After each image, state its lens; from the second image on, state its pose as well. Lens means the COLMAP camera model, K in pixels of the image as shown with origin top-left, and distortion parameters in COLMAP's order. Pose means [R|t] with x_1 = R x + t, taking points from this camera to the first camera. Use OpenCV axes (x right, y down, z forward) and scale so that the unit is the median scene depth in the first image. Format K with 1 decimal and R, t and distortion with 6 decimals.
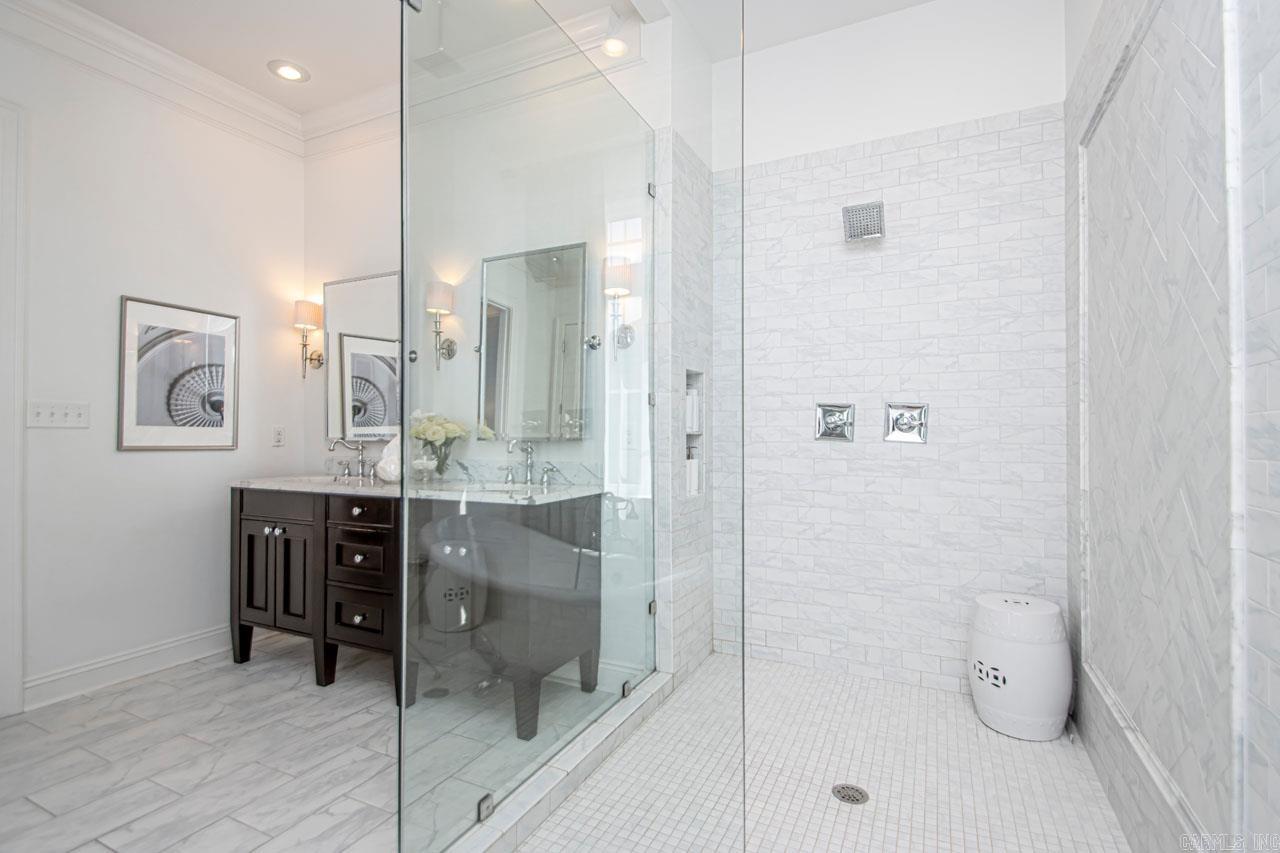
lens RADIAL K [[604.3, 0, 654.2], [0, 604.3, 410.9], [0, 0, 1]] dist [0.001457, -0.009327]
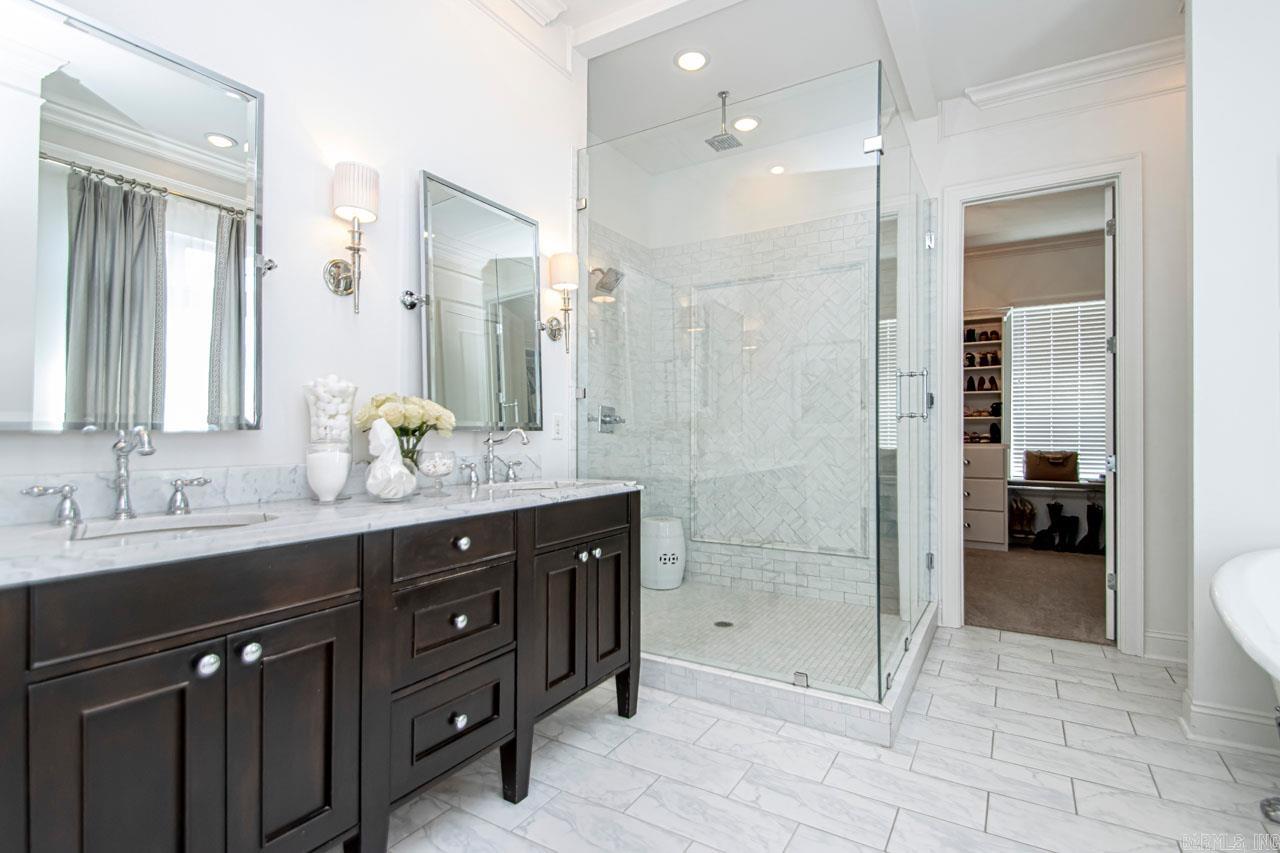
lens RADIAL K [[600.2, 0, 645.6], [0, 600.2, 430.7], [0, 0, 1]] dist [0.000009, -0.007013]
pose [[0.105485, 0.006990, 0.994396, -0.940329], [-0.036391, 0.999333, -0.003164, 0.042104], [-0.993755, -0.035853, 0.105669, 0.666906]]
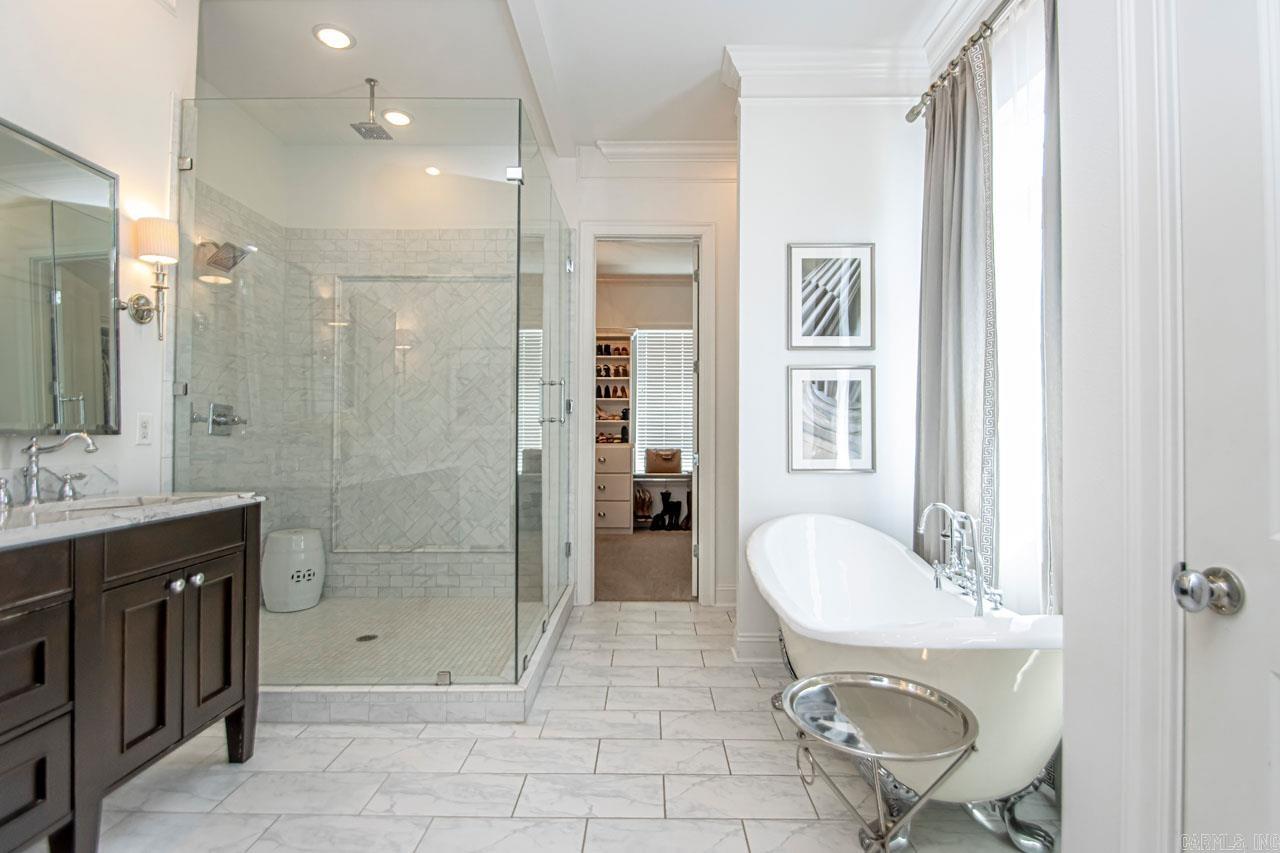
lens RADIAL K [[594.7, 0, 641.1], [0, 594.7, 422.8], [0, 0, 1]] dist [0.012426, -0.019312]
pose [[-0.421822, 0.018750, 0.906485, -0.977271], [-0.030614, 0.998922, -0.034908, 0.035746], [-0.906162, -0.042476, -0.420793, 0.646577]]
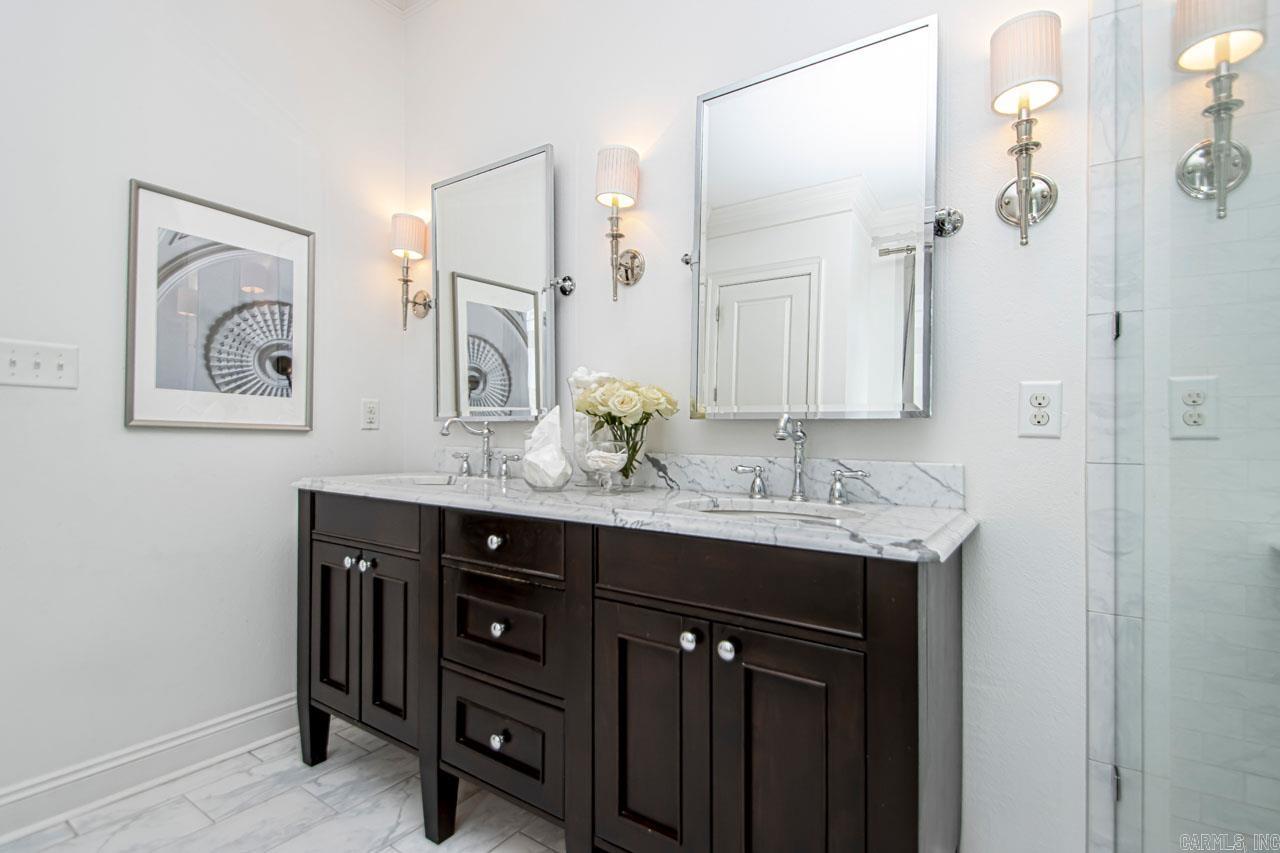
lens RADIAL K [[600.2, 0, 645.6], [0, 600.2, 430.7], [0, 0, 1]] dist [0.000009, -0.007013]
pose [[0.989003, 0.013848, -0.147243, -0.246797], [-0.009347, 0.999469, 0.031222, 0.042025], [0.147597, -0.029503, 0.988607, 0.431978]]
